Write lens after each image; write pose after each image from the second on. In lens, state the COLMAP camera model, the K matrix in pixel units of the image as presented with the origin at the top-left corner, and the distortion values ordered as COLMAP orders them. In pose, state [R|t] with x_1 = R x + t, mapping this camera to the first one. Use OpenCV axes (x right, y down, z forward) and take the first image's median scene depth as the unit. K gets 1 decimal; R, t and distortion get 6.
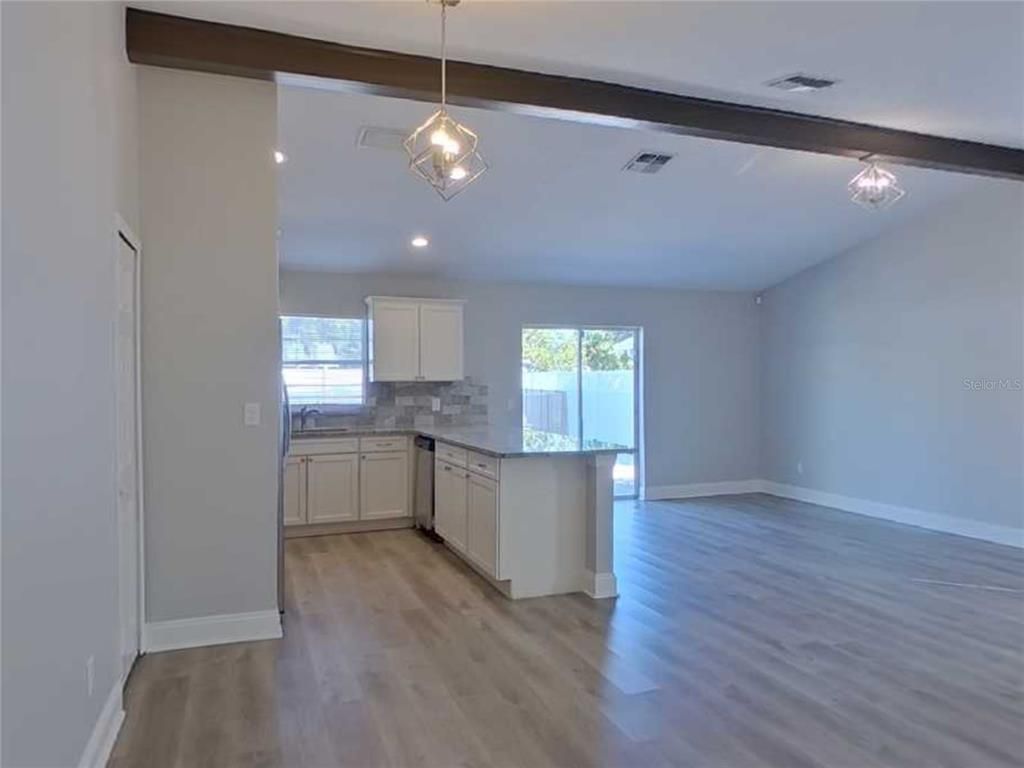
lens RADIAL K [[731.3, 0, 513.9], [0, 731.3, 352.8], [0, 0, 1]] dist [-0.064472, 0.000244]
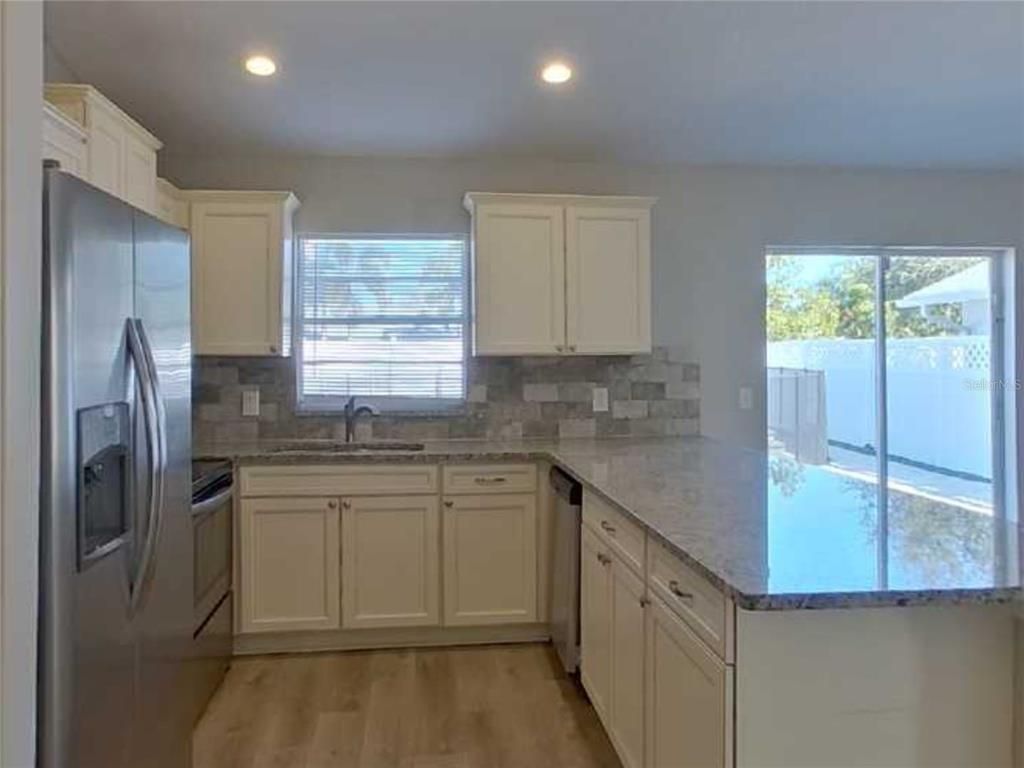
lens RADIAL K [[731.3, 0, 513.9], [0, 731.3, 352.8], [0, 0, 1]] dist [-0.064472, 0.000244]
pose [[0.959094, 0.000456, -0.283088, -0.017270], [0.009952, 0.999326, 0.035329, 0.018324], [0.282914, -0.036701, 0.958443, 0.489415]]
